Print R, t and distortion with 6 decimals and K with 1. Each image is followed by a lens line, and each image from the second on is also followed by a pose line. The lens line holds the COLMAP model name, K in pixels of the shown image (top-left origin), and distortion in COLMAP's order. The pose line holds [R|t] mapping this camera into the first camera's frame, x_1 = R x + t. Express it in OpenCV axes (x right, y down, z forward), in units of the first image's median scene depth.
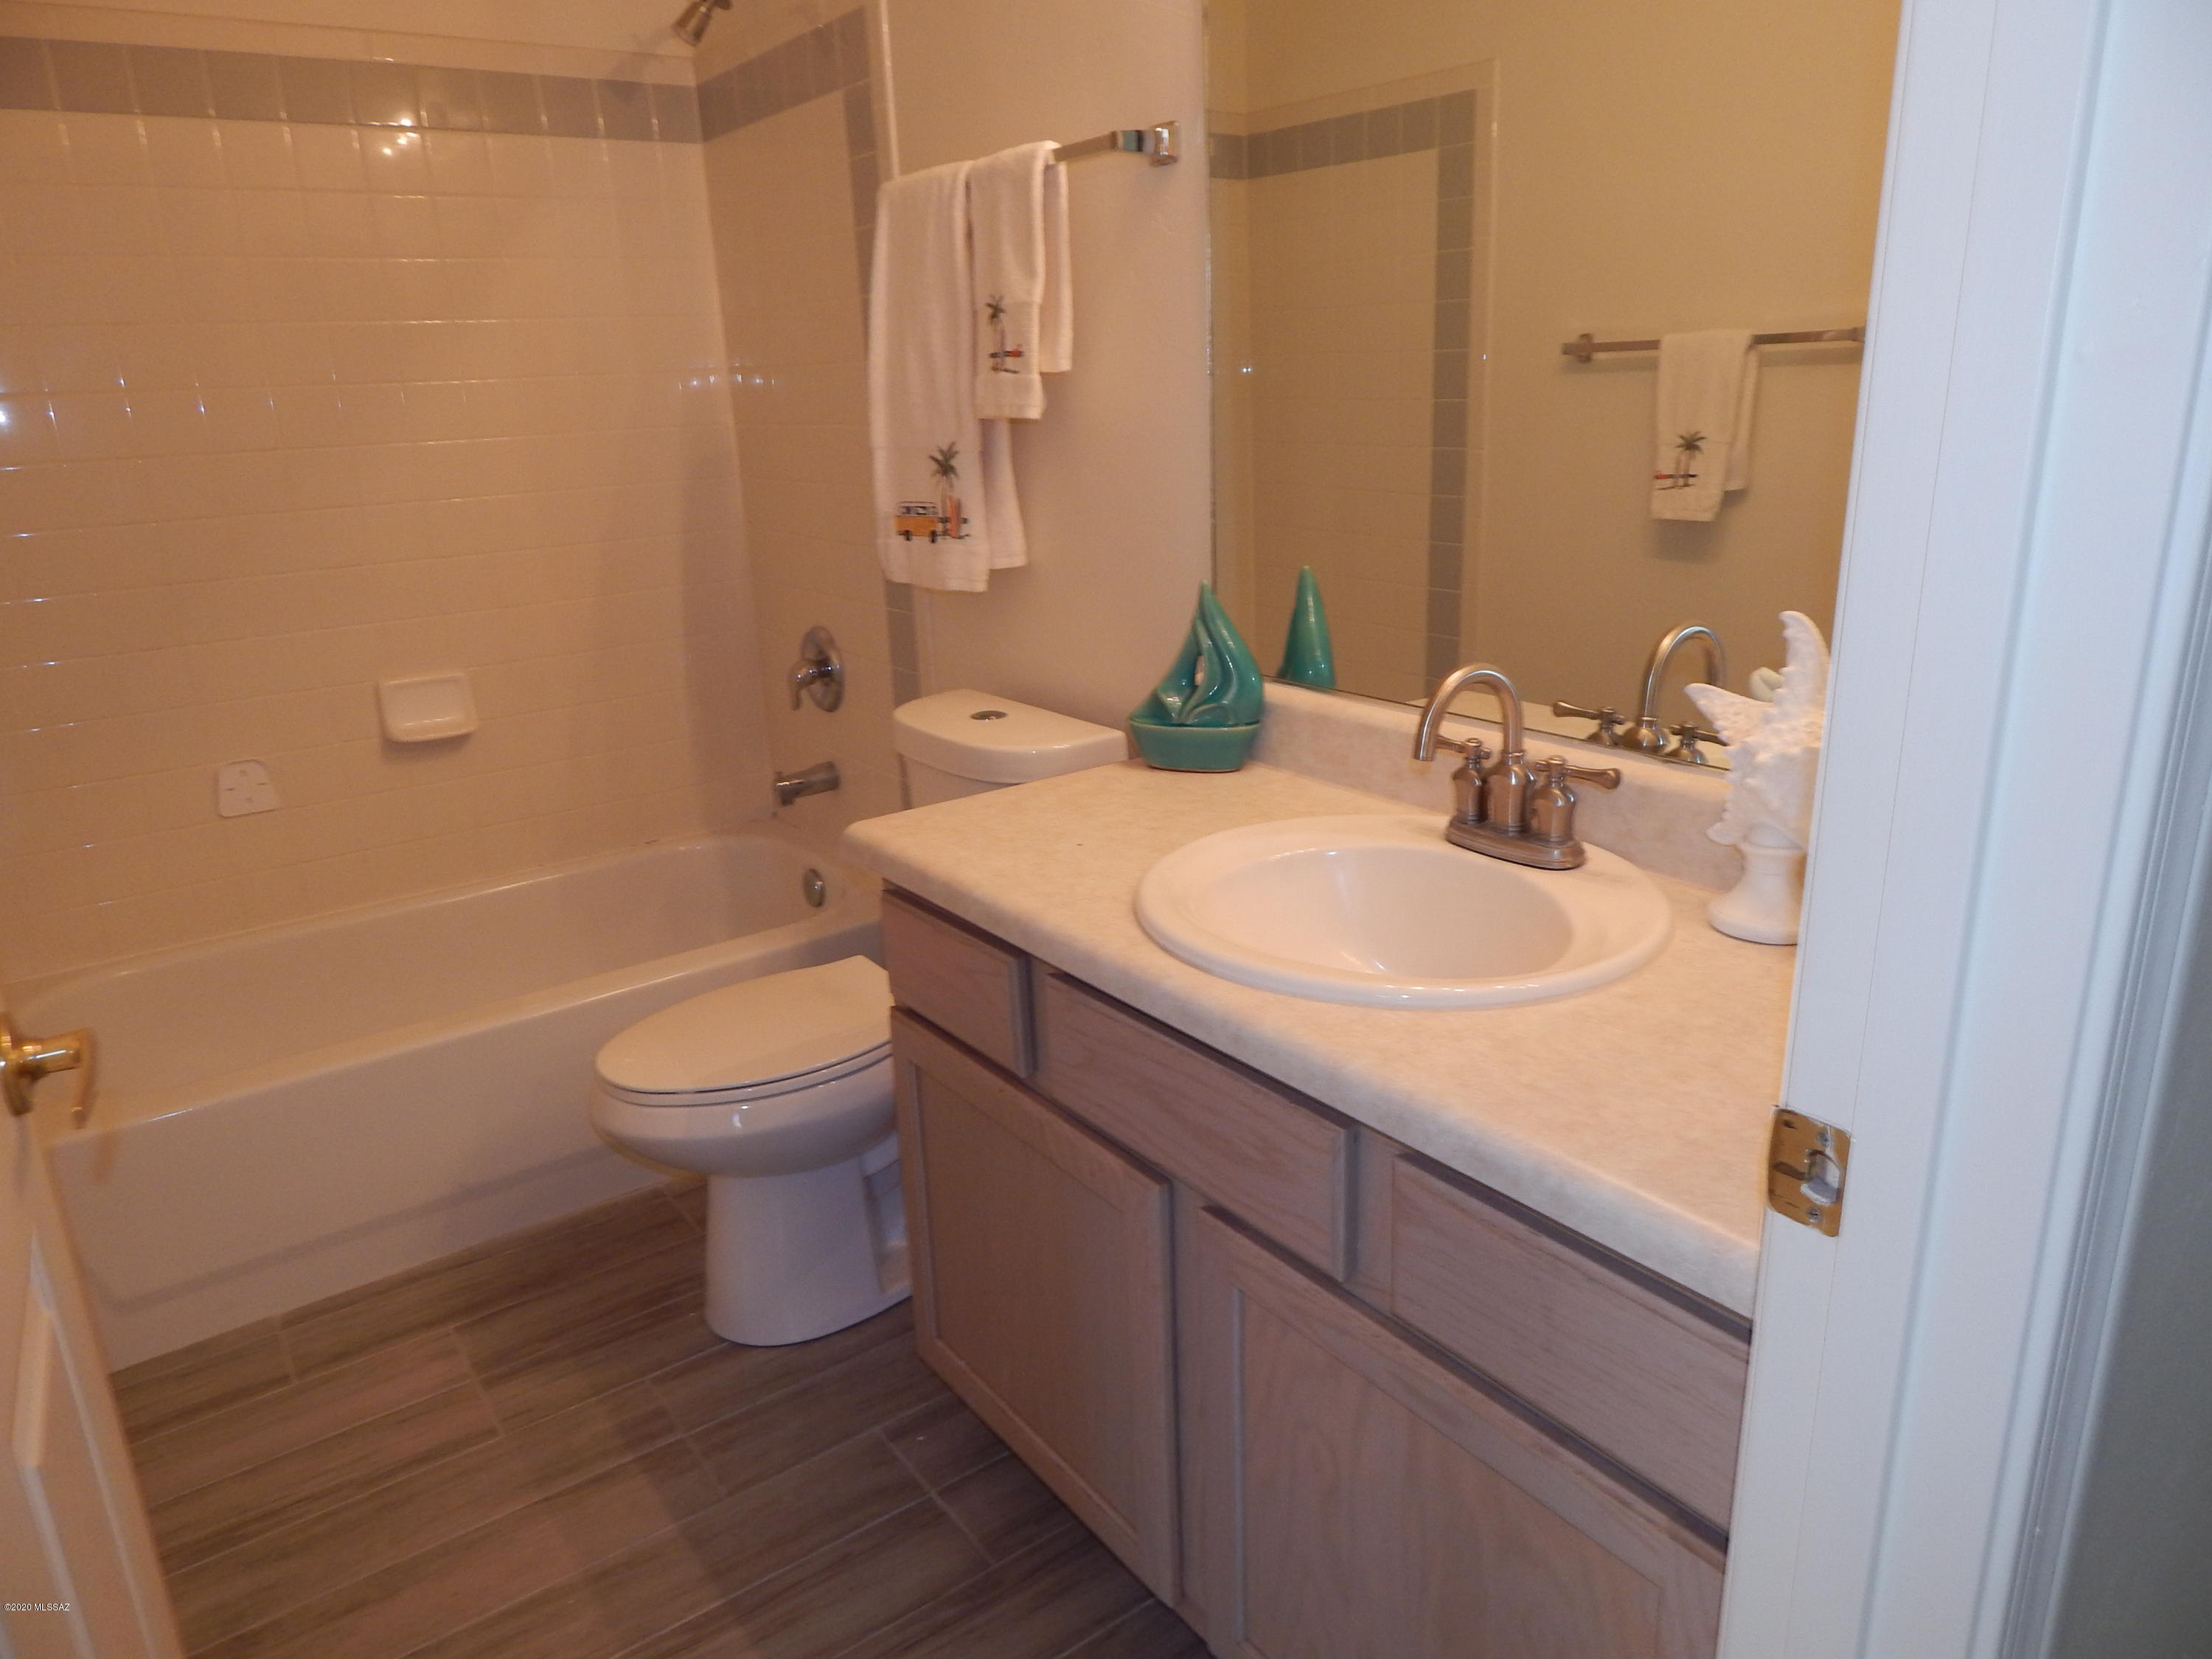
lens RADIAL K [[1458.2, 0, 1106.0], [0, 1458.2, 829.5], [0, 0, 1]] dist [-0.005181, -0.000753]
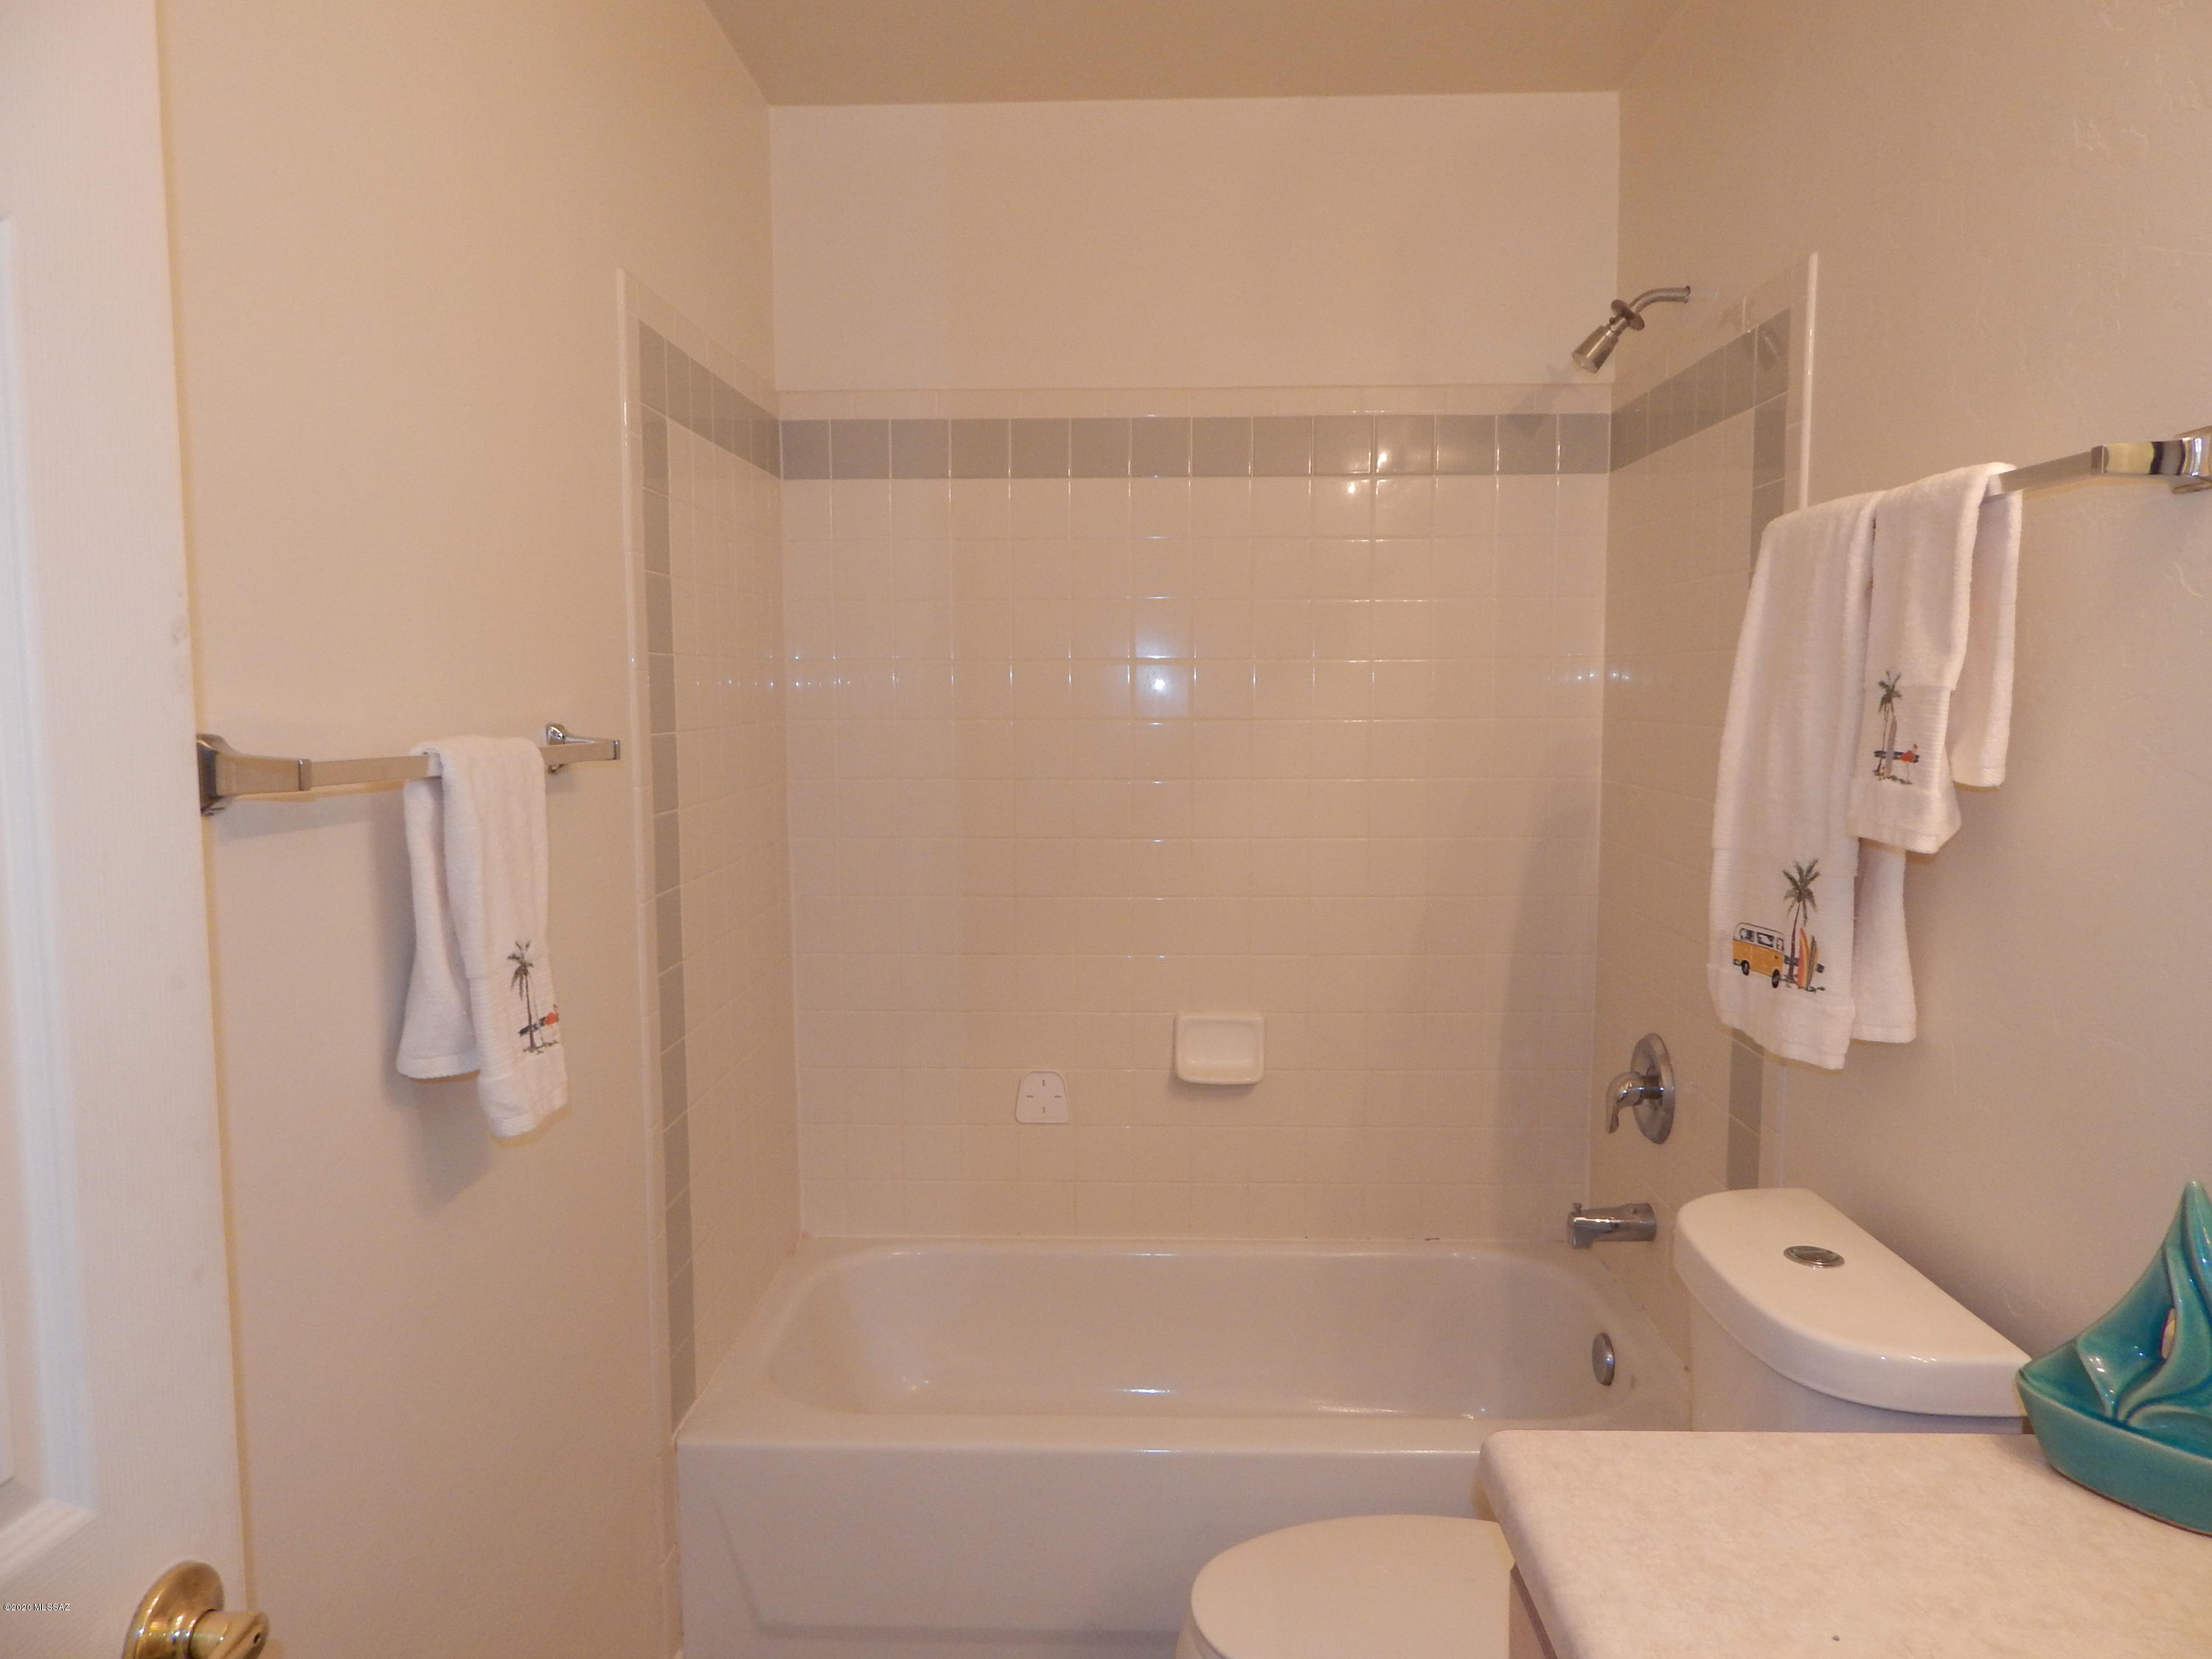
lens RADIAL K [[1447.0, 0, 1126.9], [0, 1447.0, 816.3], [0, 0, 1]] dist [-0.001450, -0.000067]
pose [[0.791030, 0.091060, -0.604962, 0.055227], [-0.206481, 0.970575, -0.123895, -0.127390], [0.575879, 0.222918, 0.786556, 0.239218]]
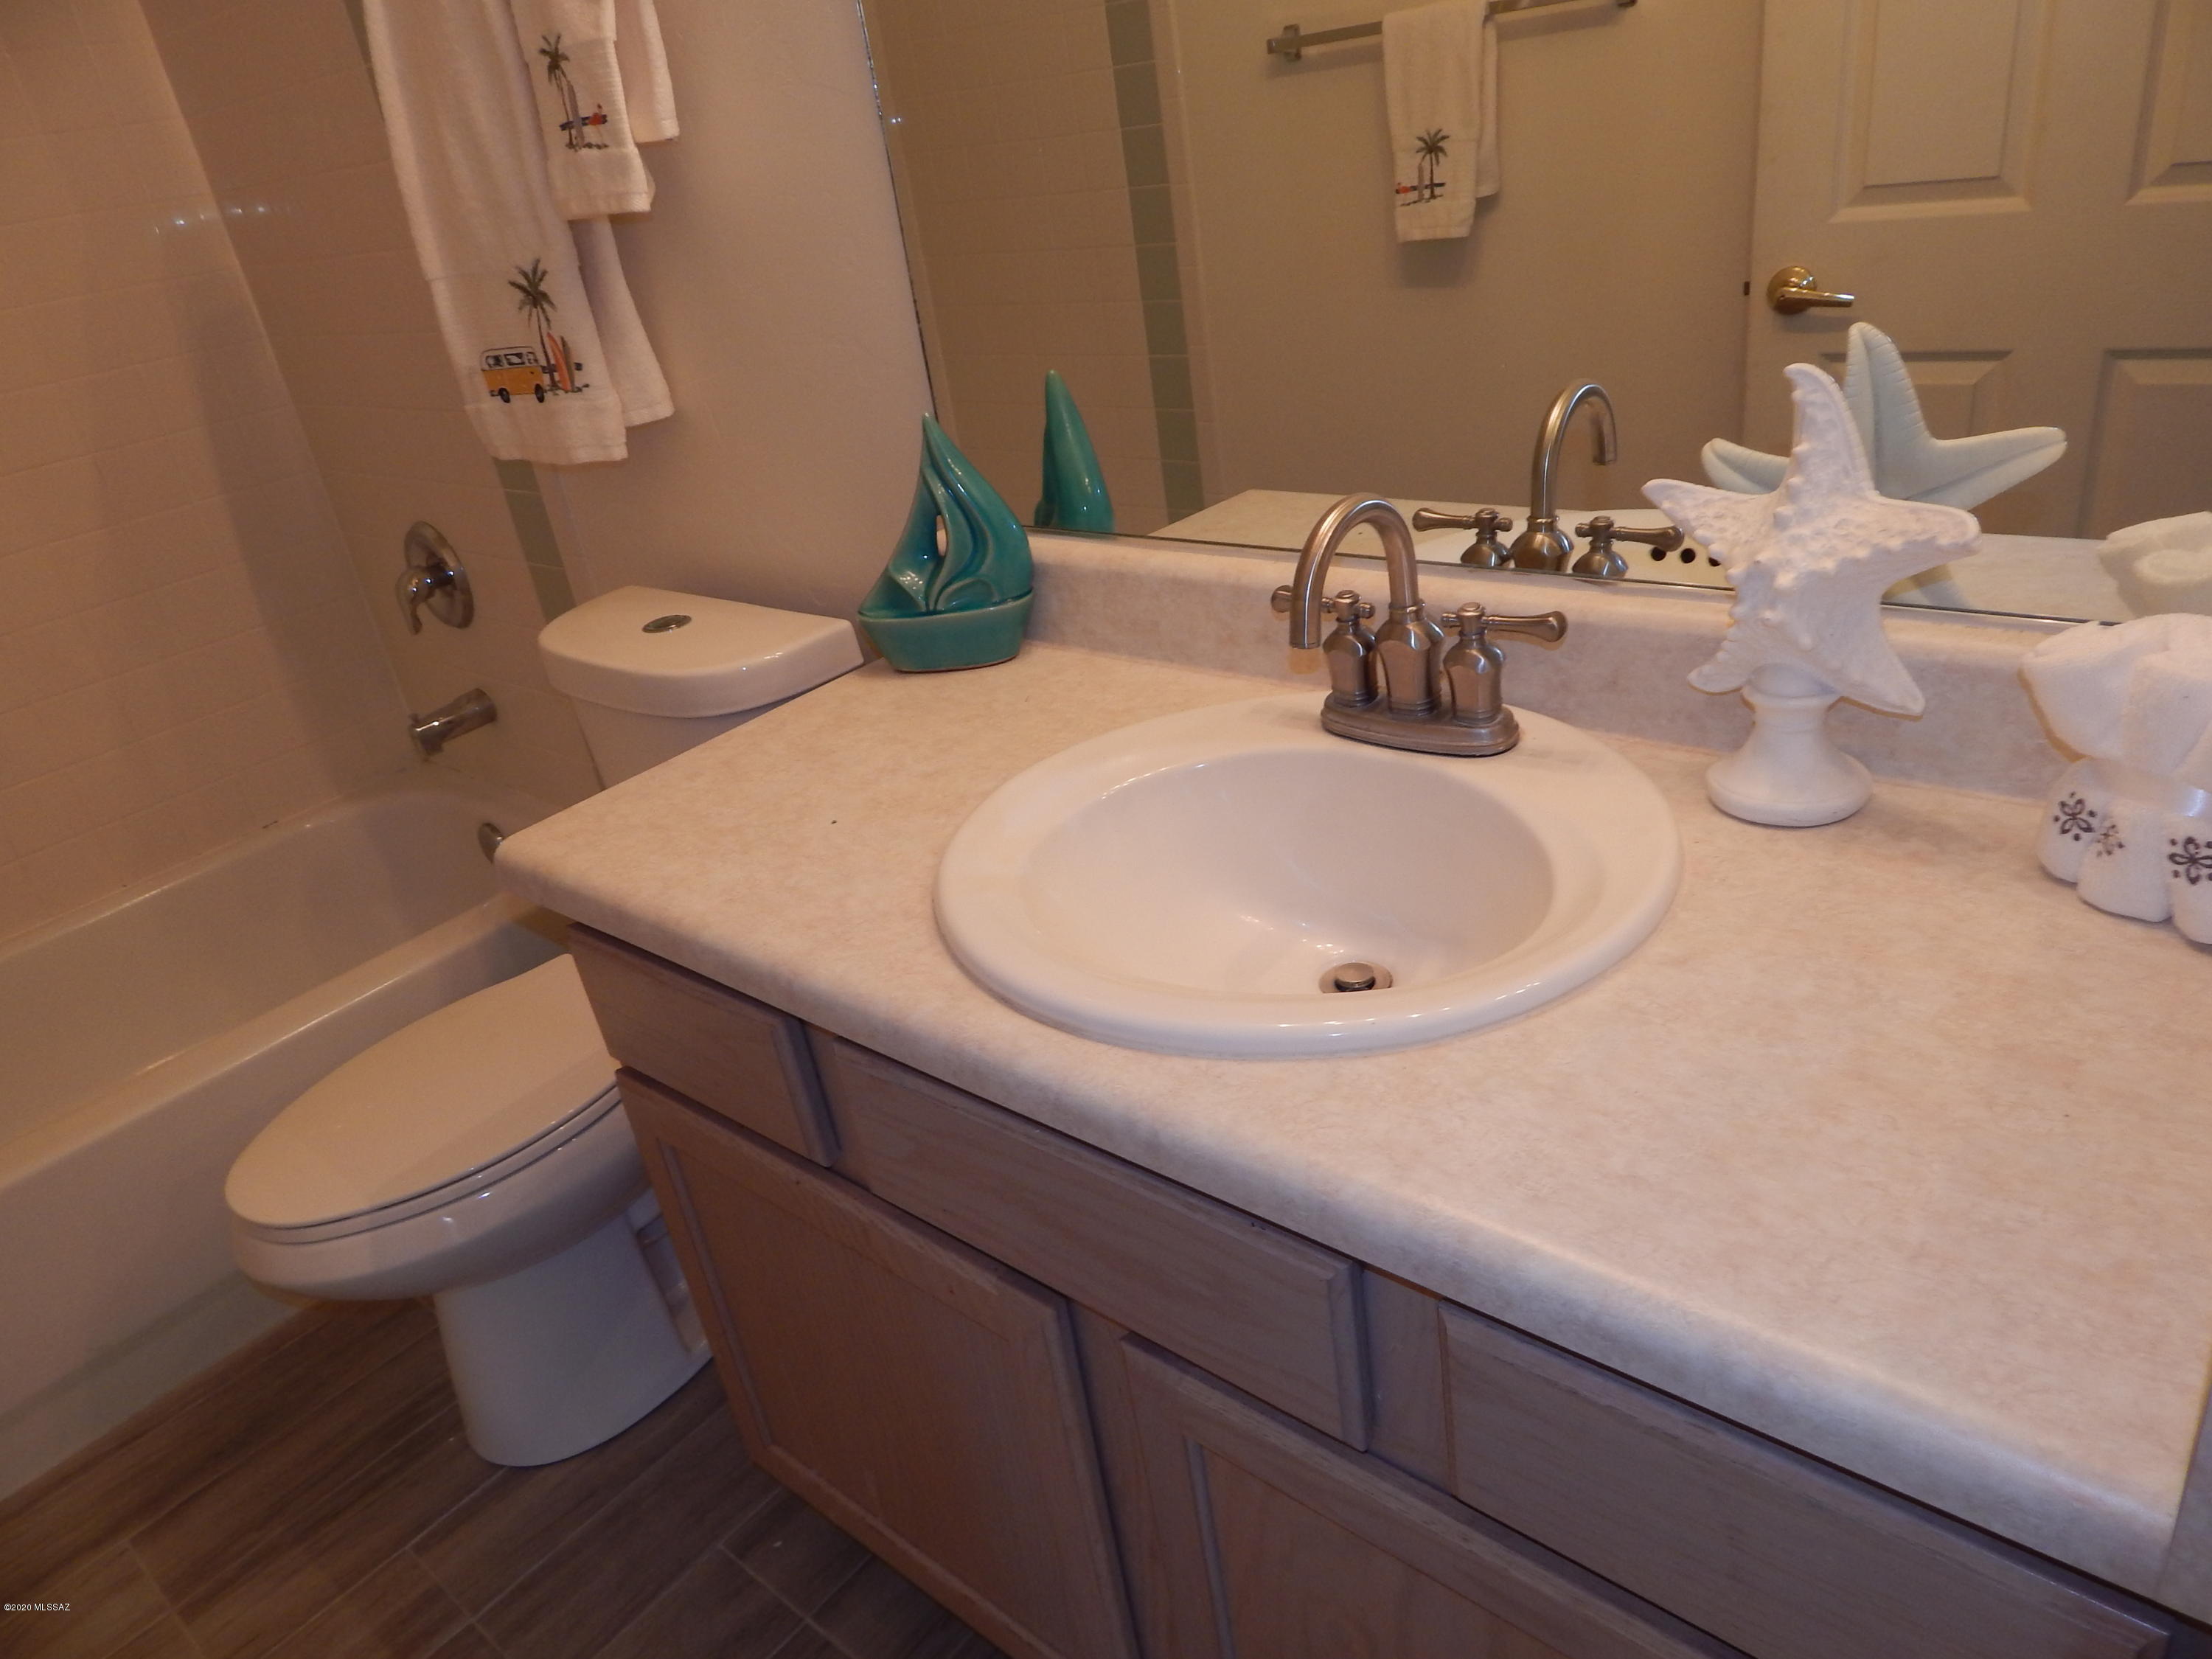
lens RADIAL K [[1449.2, 0, 1101.0], [0, 1449.2, 819.3], [0, 0, 1]] dist [0.002395, -0.008161]
pose [[0.966883, -0.193670, 0.166223, -0.007108], [0.168139, 0.973337, 0.156027, -0.058489], [-0.192009, -0.122911, 0.973666, 0.205802]]
